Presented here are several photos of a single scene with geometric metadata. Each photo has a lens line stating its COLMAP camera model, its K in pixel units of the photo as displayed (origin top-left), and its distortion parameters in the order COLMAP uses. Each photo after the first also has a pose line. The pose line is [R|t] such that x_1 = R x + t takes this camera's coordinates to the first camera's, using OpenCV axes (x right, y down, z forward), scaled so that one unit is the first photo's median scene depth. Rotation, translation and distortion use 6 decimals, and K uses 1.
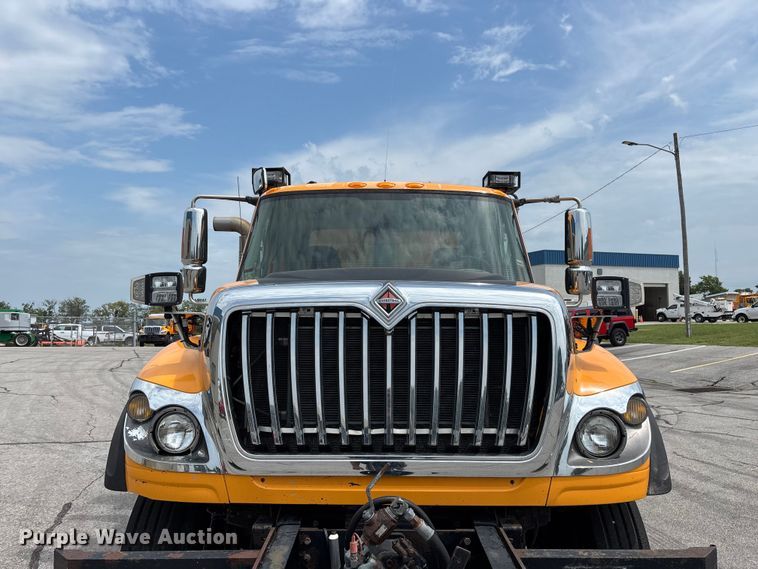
lens RADIAL K [[582.4, 0, 379.0], [0, 582.4, 284.5], [0, 0, 1]] dist [0.035878, -0.025218]
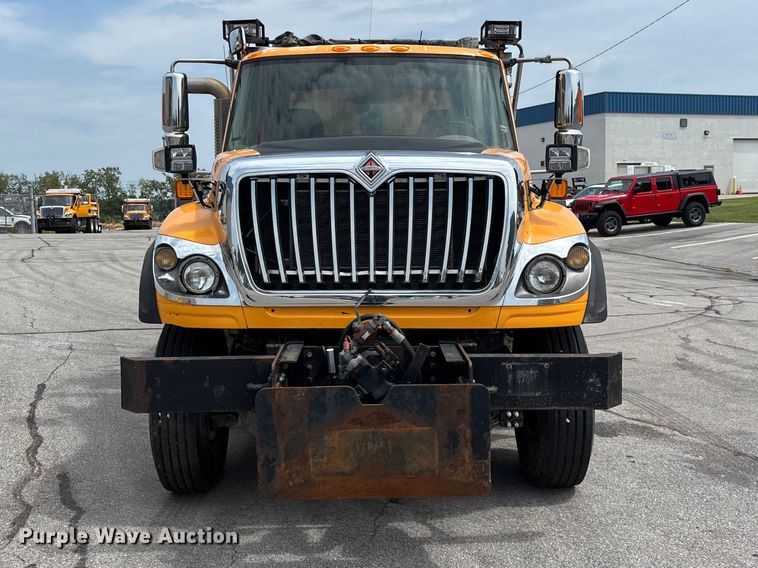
lens RADIAL K [[843.8, 0, 365.8], [0, 843.8, 257.9], [0, 0, 1]] dist [0.296240, -1.068638]
pose [[0.999947, -0.009426, -0.004047, 0.010776], [0.009877, 0.991267, 0.131497, -0.018042], [0.002772, -0.131530, 0.991308, -0.758987]]
